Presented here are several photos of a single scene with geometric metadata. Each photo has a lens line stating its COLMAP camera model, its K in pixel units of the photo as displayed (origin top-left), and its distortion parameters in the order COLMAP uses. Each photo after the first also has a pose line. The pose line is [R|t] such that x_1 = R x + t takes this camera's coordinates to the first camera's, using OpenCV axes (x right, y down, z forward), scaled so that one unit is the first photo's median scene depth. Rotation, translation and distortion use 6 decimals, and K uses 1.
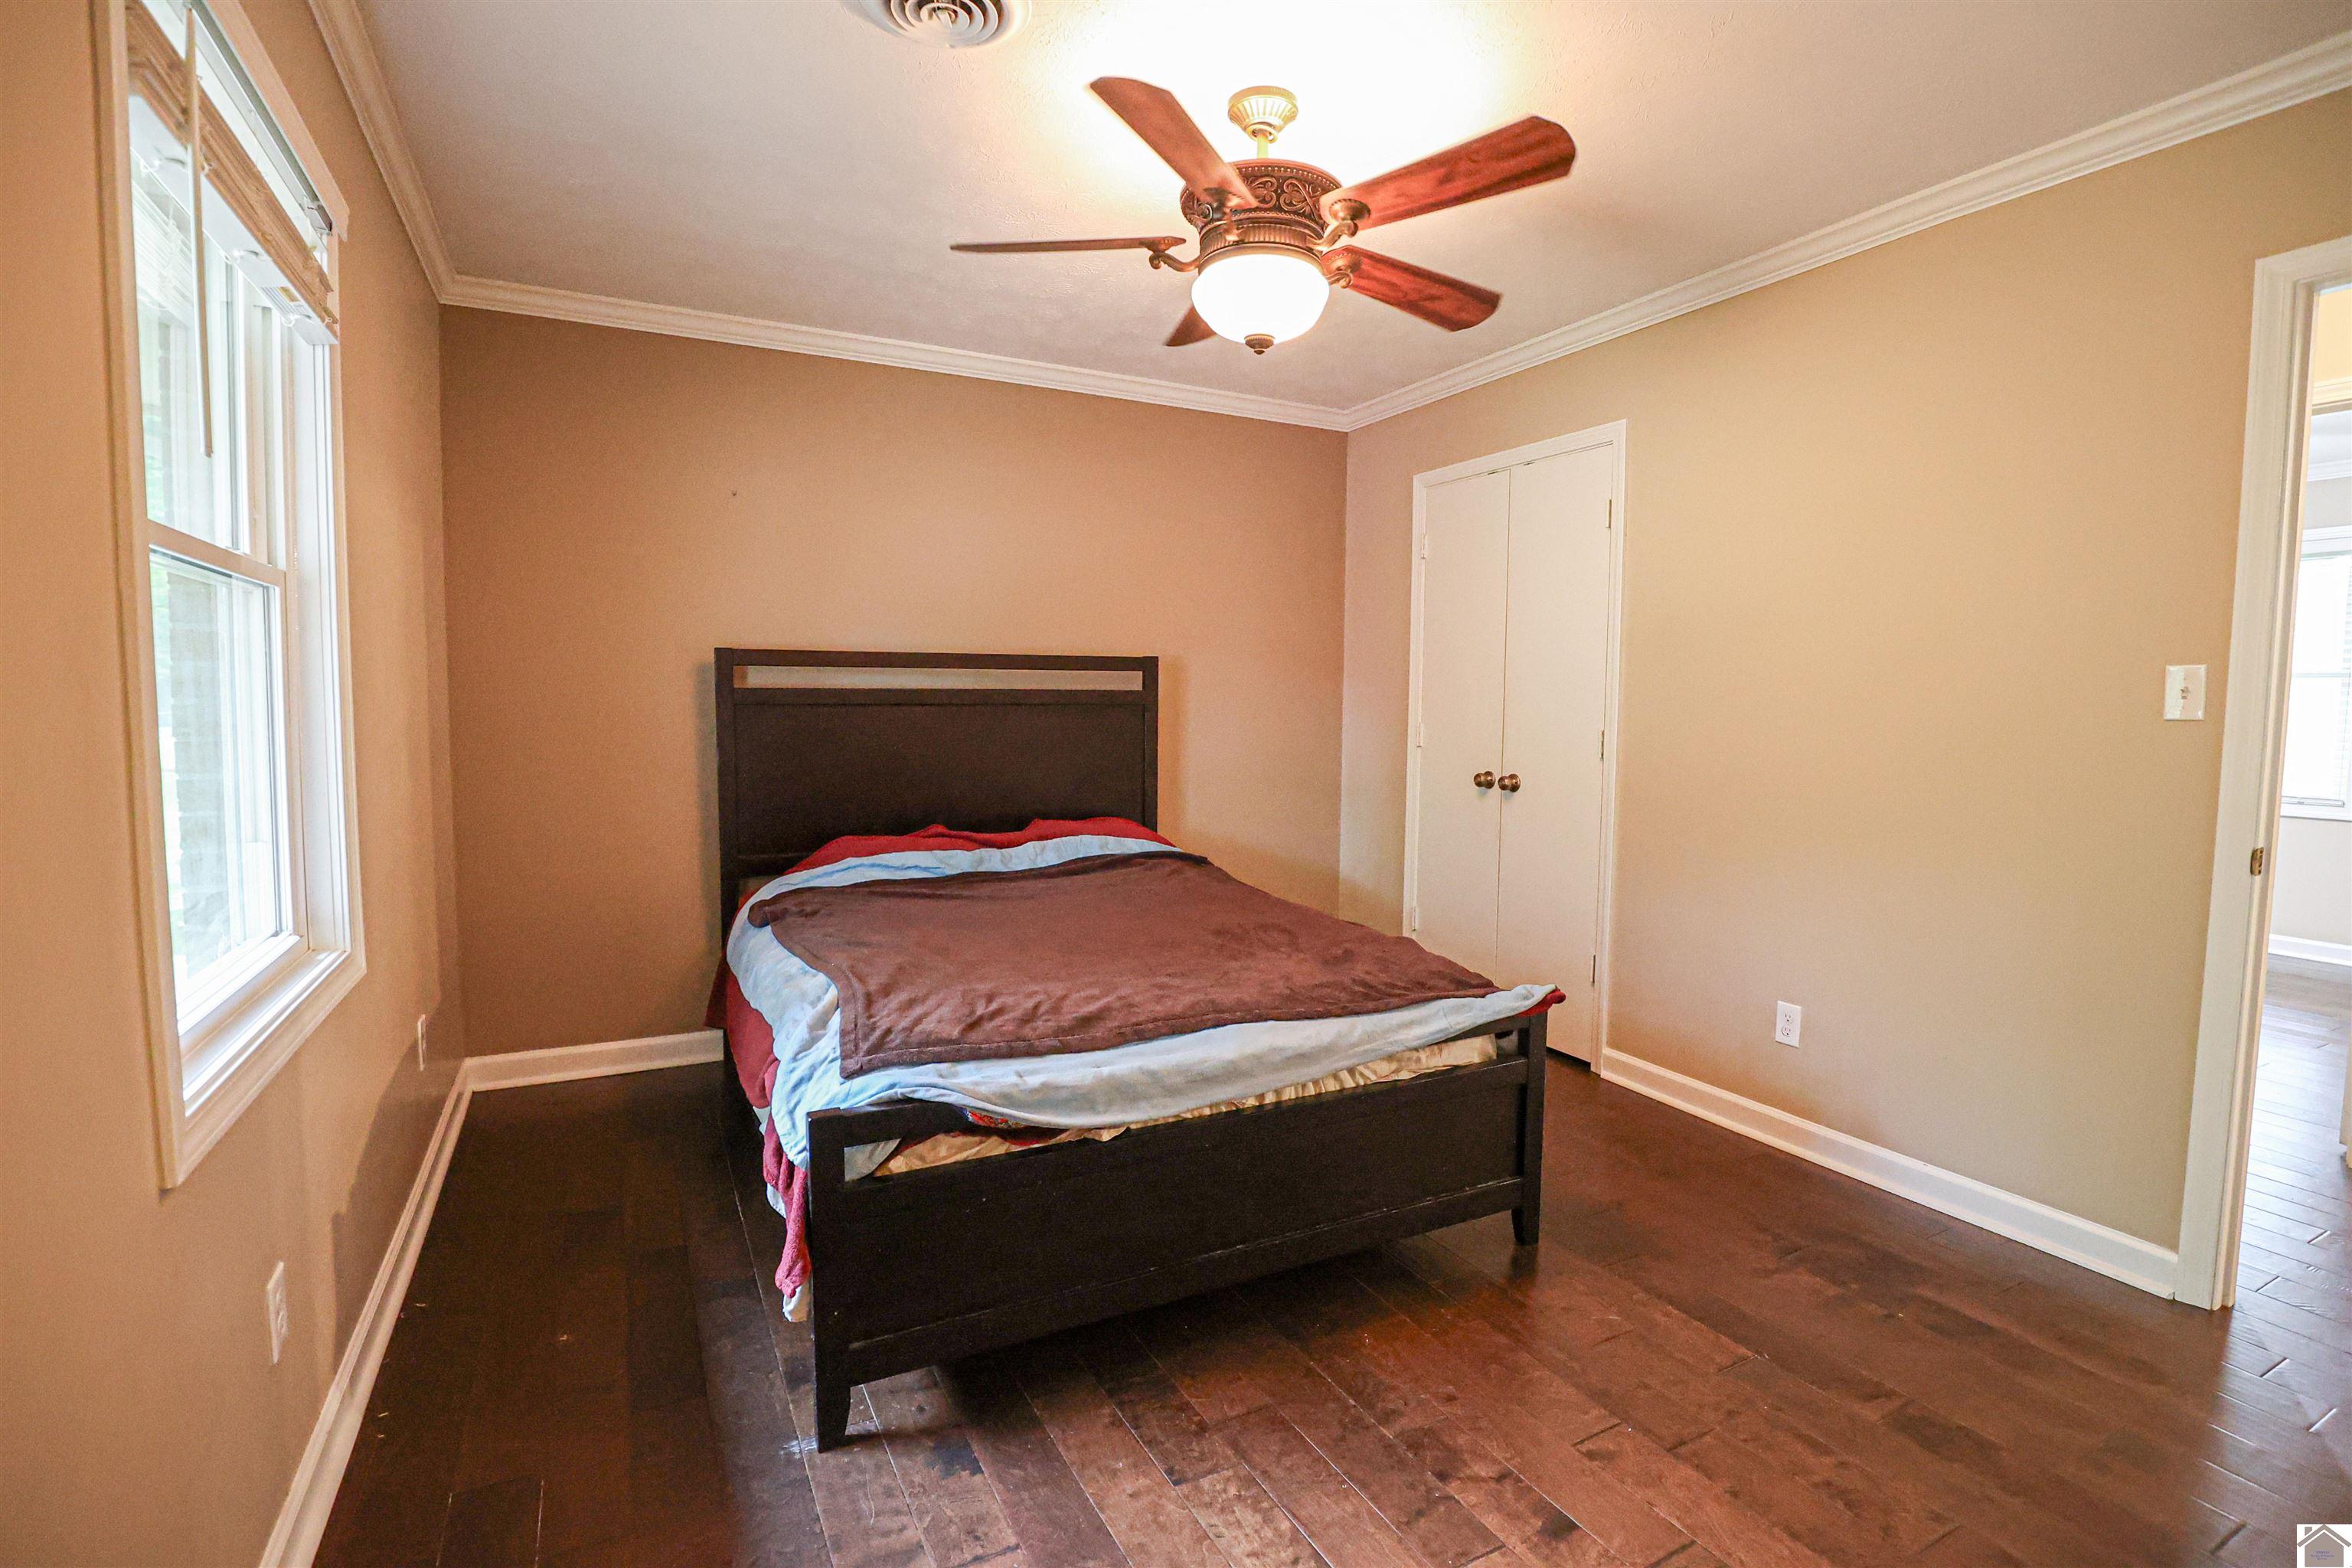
lens RADIAL K [[1083.4, 0, 1161.1], [0, 1083.4, 781.0], [0, 0, 1]] dist [-0.029095, 0.000444]
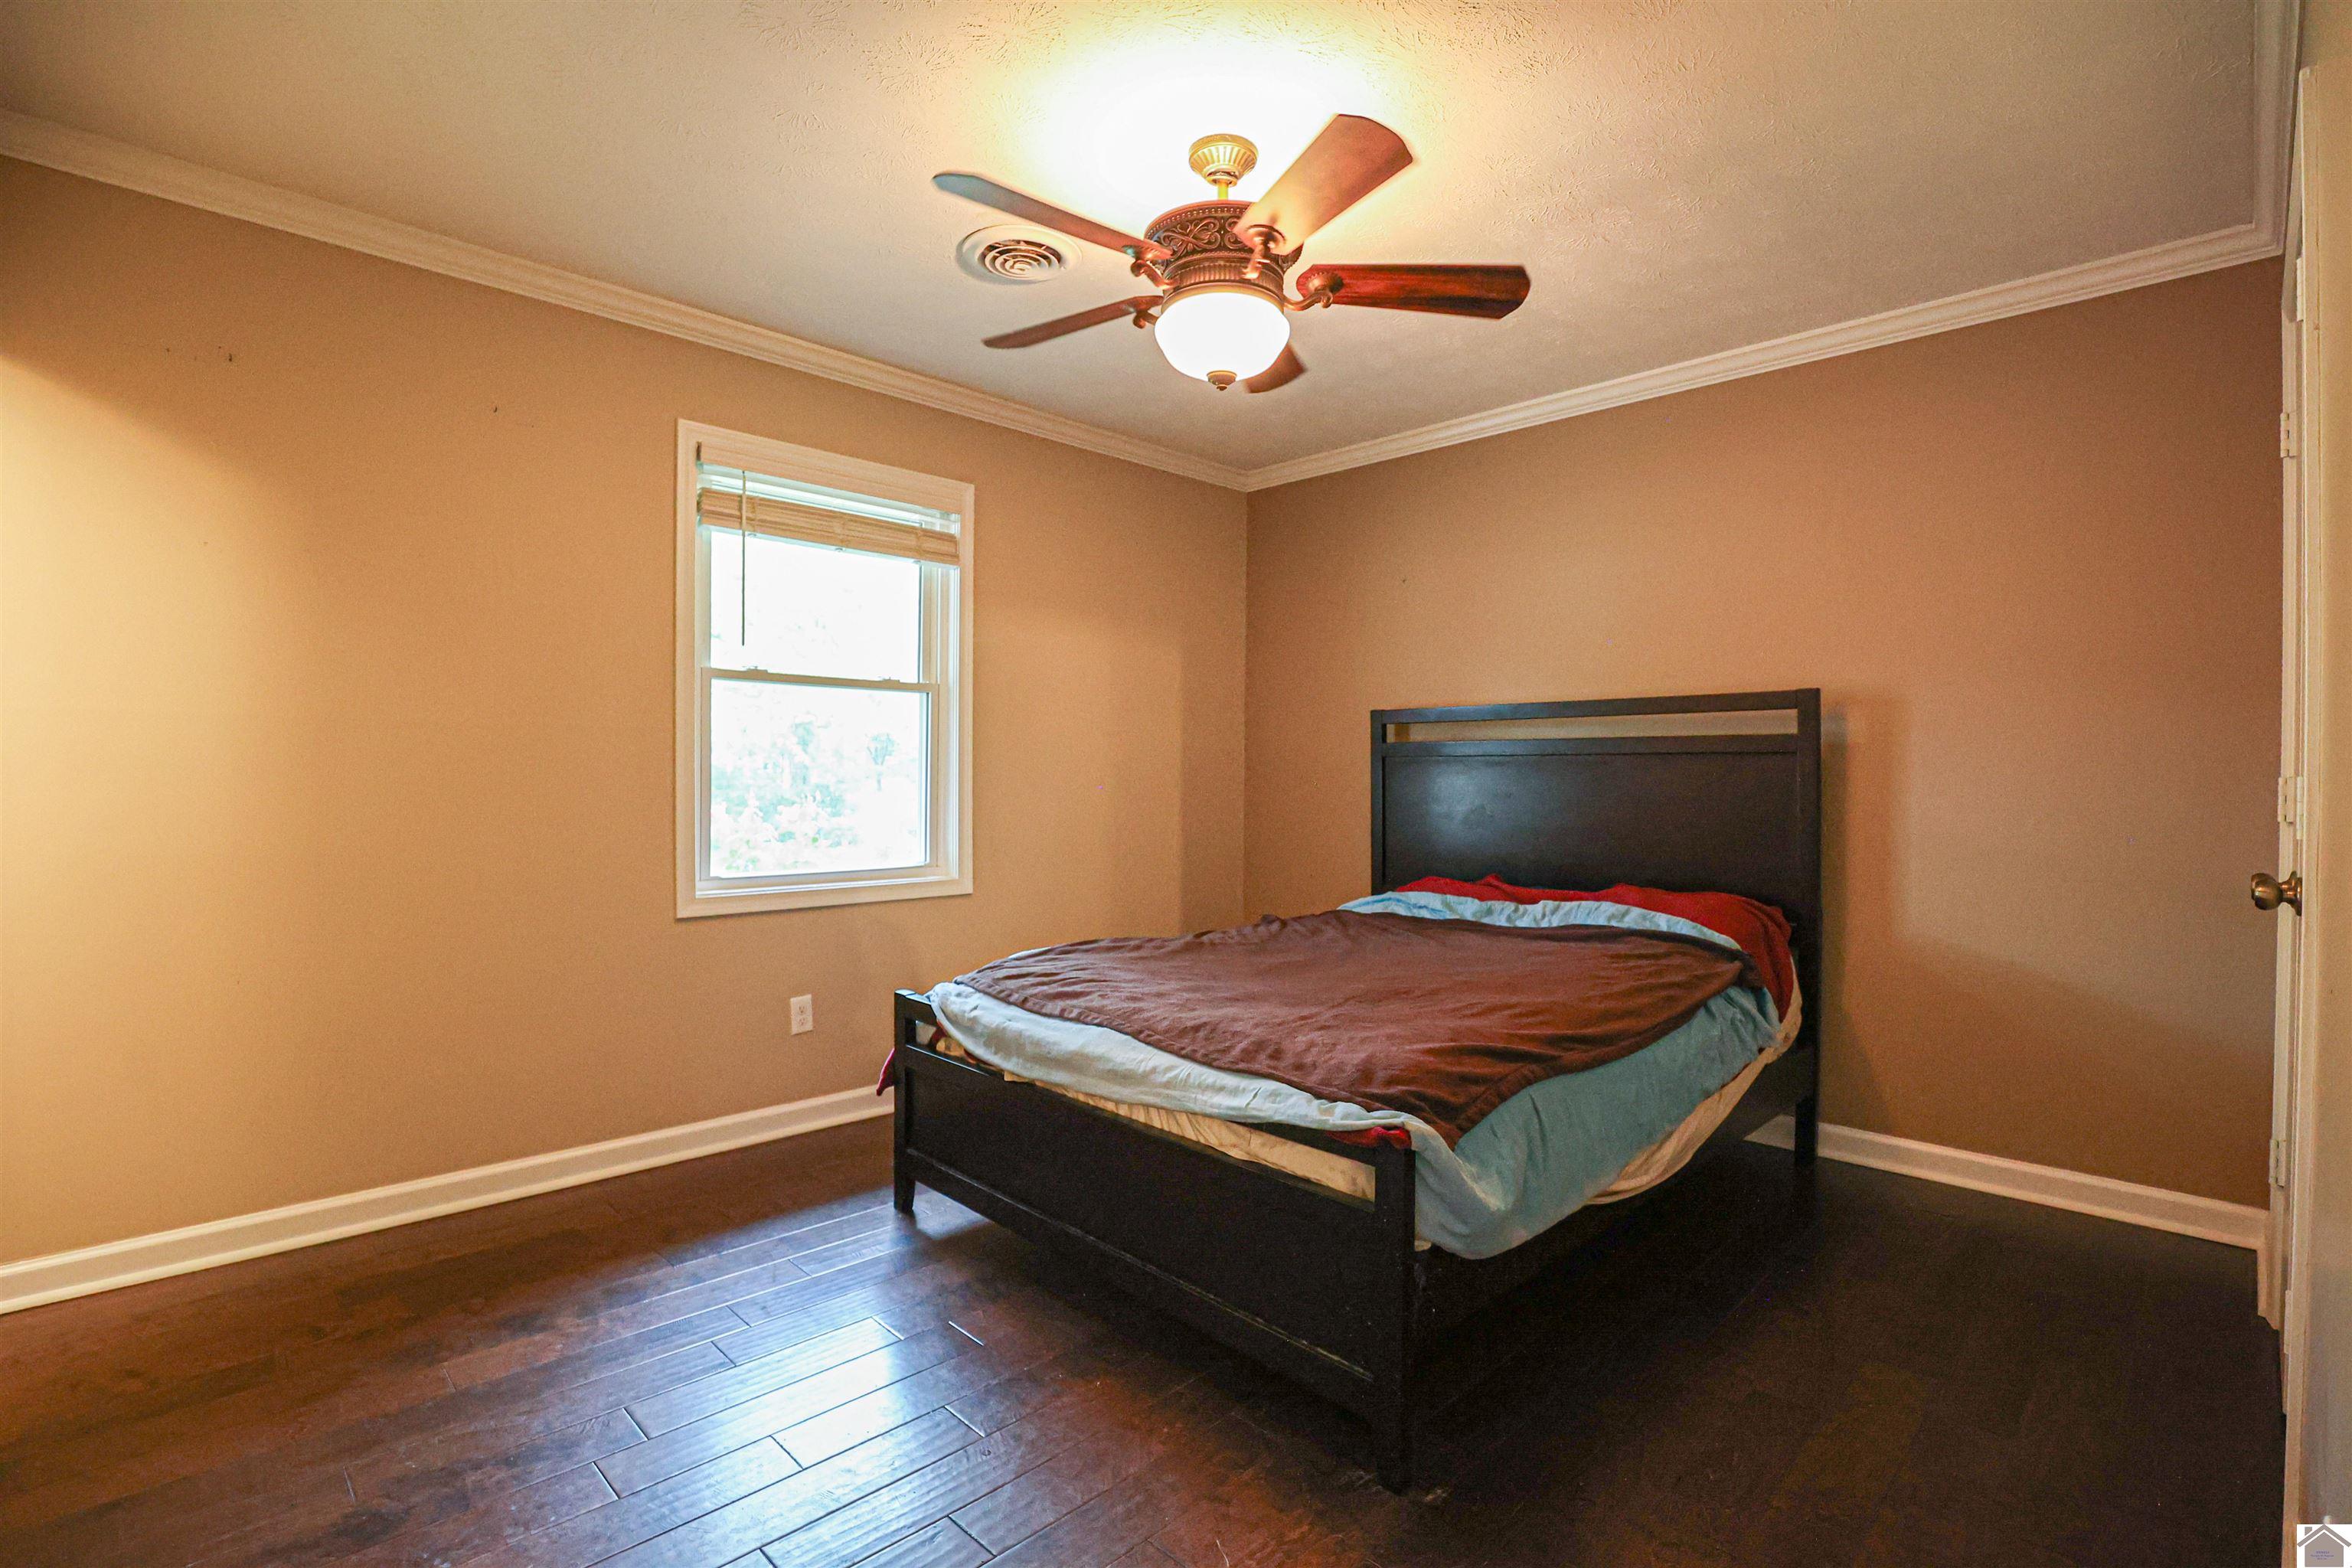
lens RADIAL K [[1062.9, 0, 1180.4], [0, 1062.9, 779.9], [0, 0, 1]] dist [-0.030157, -0.000051]
pose [[0.313664, 0.000525, -0.949534, 1.016357], [-0.075755, 0.996826, -0.024473, -0.000616], [0.946507, 0.079608, 0.312708, 0.669379]]
